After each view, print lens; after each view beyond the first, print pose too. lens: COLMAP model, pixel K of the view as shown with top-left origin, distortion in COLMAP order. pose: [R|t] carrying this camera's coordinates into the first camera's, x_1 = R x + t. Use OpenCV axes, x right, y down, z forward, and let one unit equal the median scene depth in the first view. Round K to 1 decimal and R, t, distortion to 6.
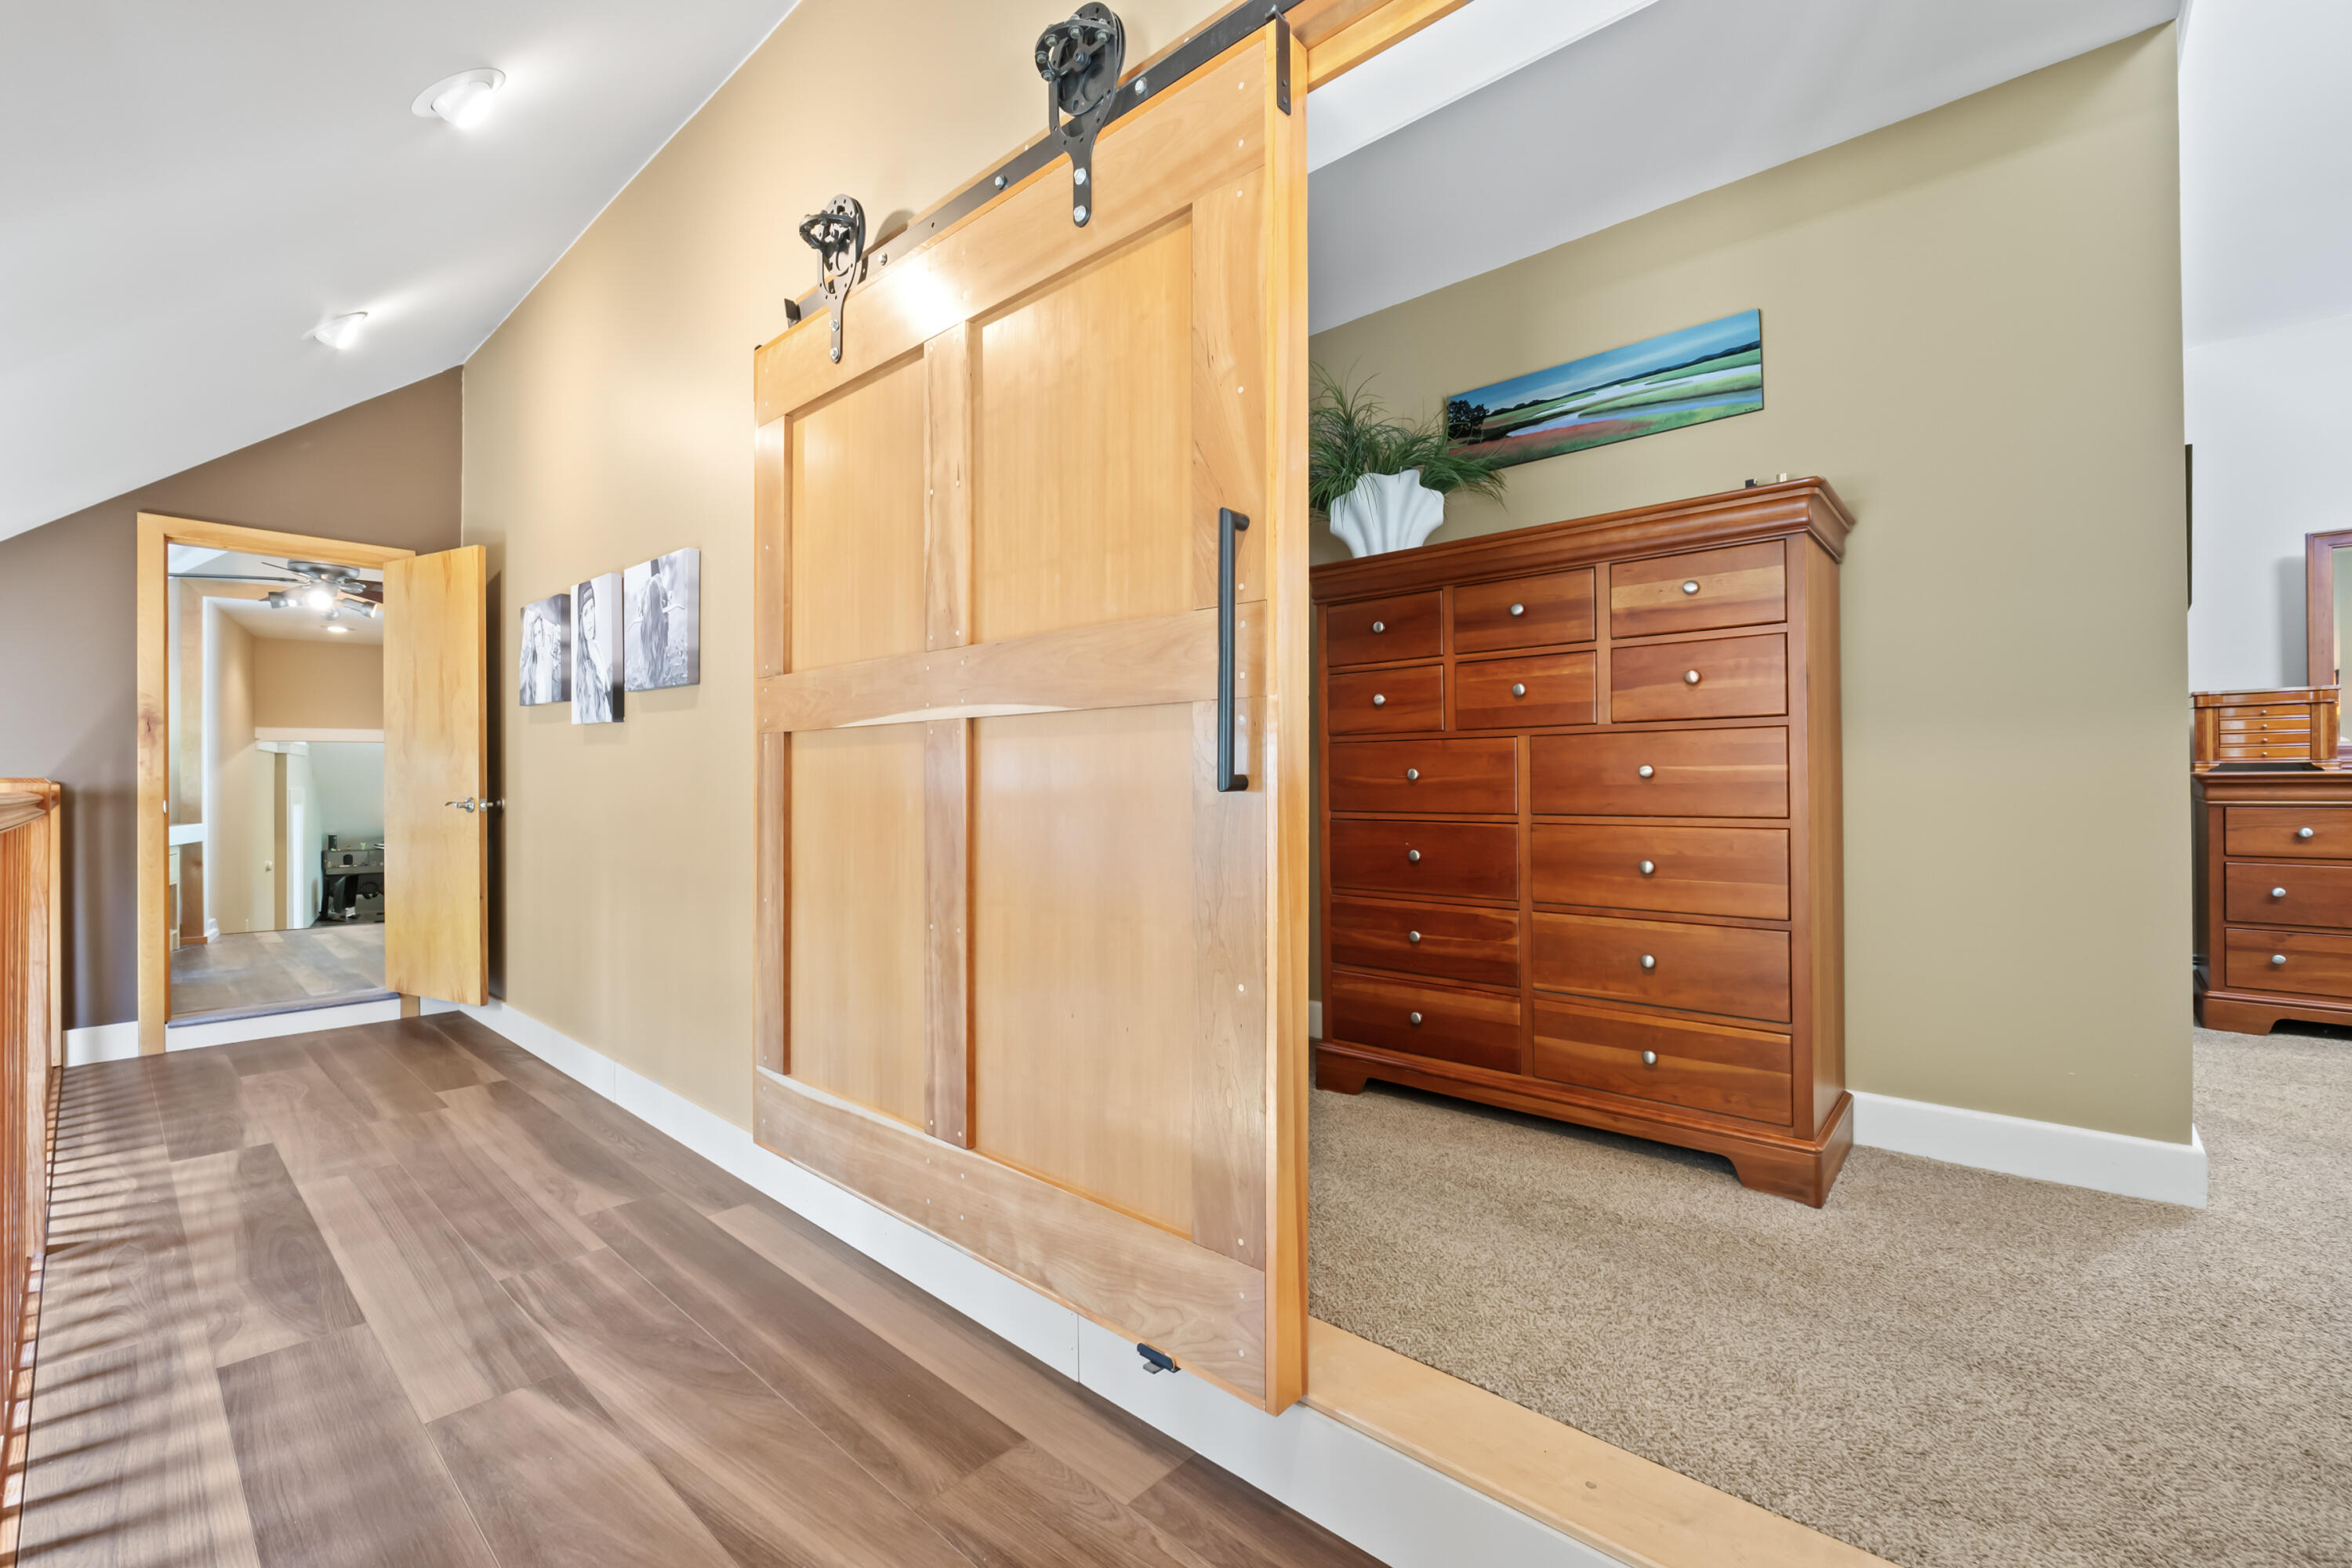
lens RADIAL K [[974.4, 0, 1169.1], [0, 974.4, 775.2], [0, 0, 1]] dist [-0.009178, 0.000055]
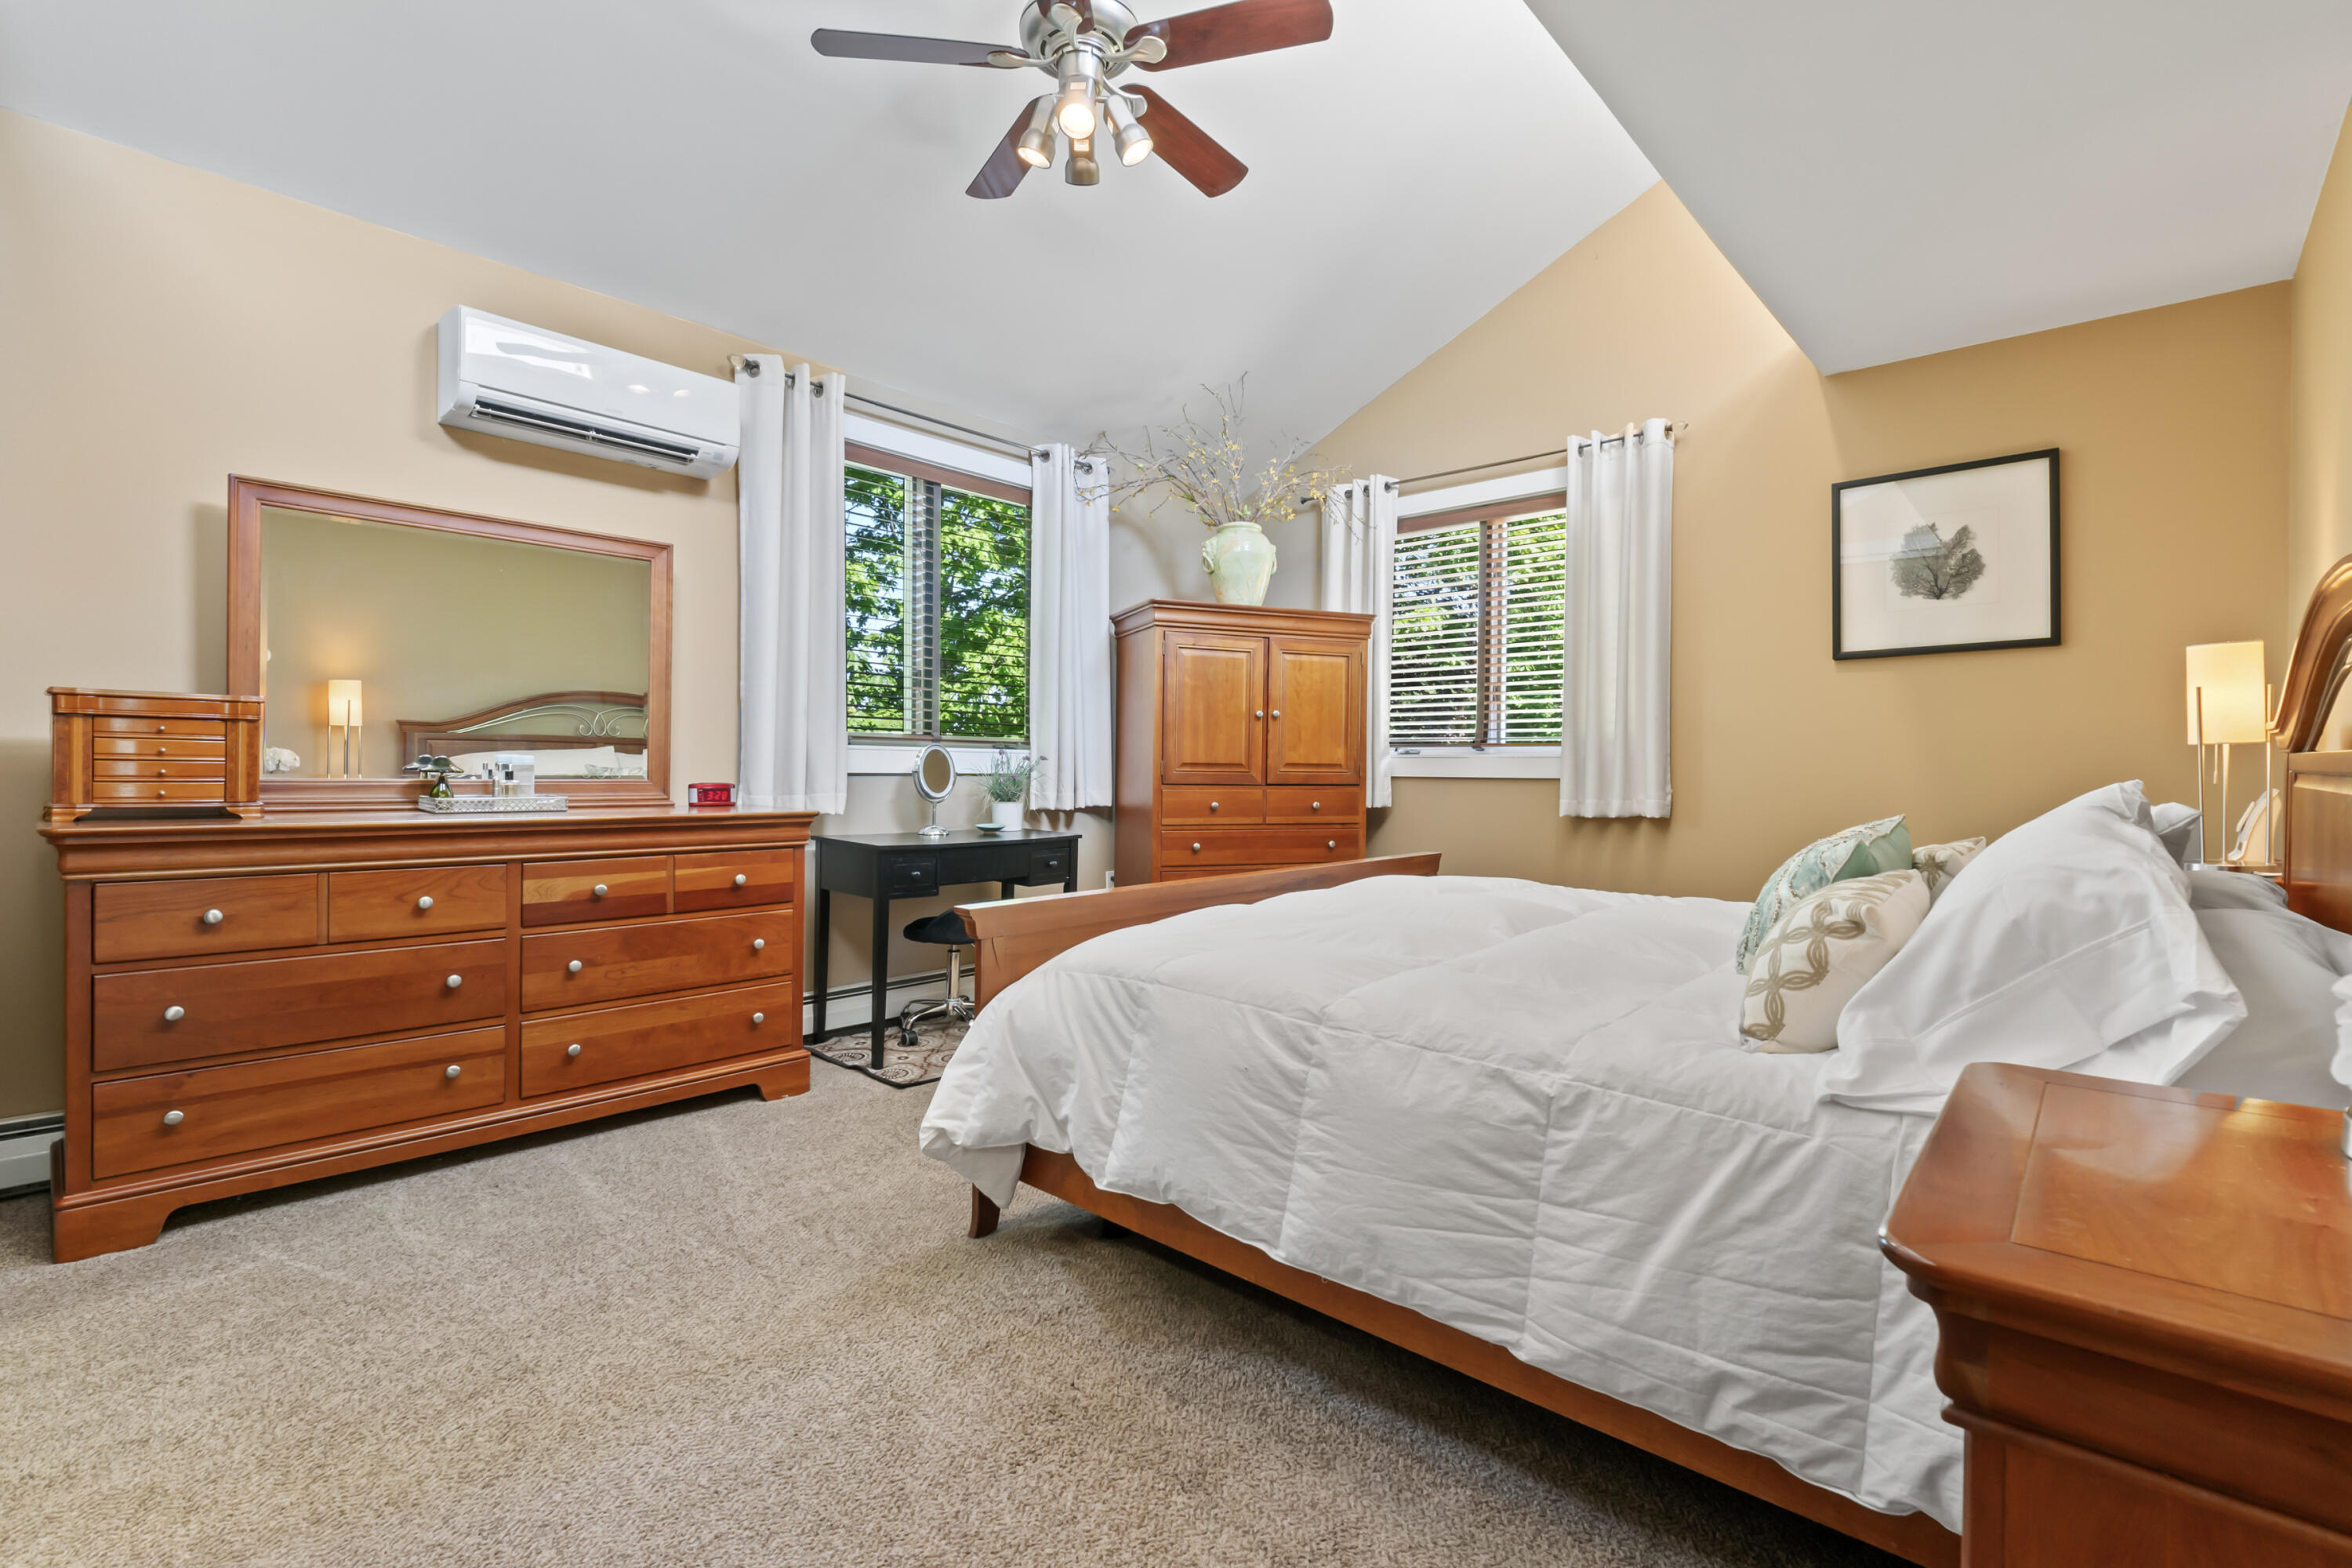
lens RADIAL K [[1070.6, 0, 1166.2], [0, 1070.6, 781.8], [0, 0, 1]] dist [-0.002241, -0.000265]
pose [[0.003245, 0.013069, 0.999909, 0.436481], [-0.006882, 0.999891, -0.013046, -0.025785], [-0.999971, -0.006839, 0.003335, 0.335122]]
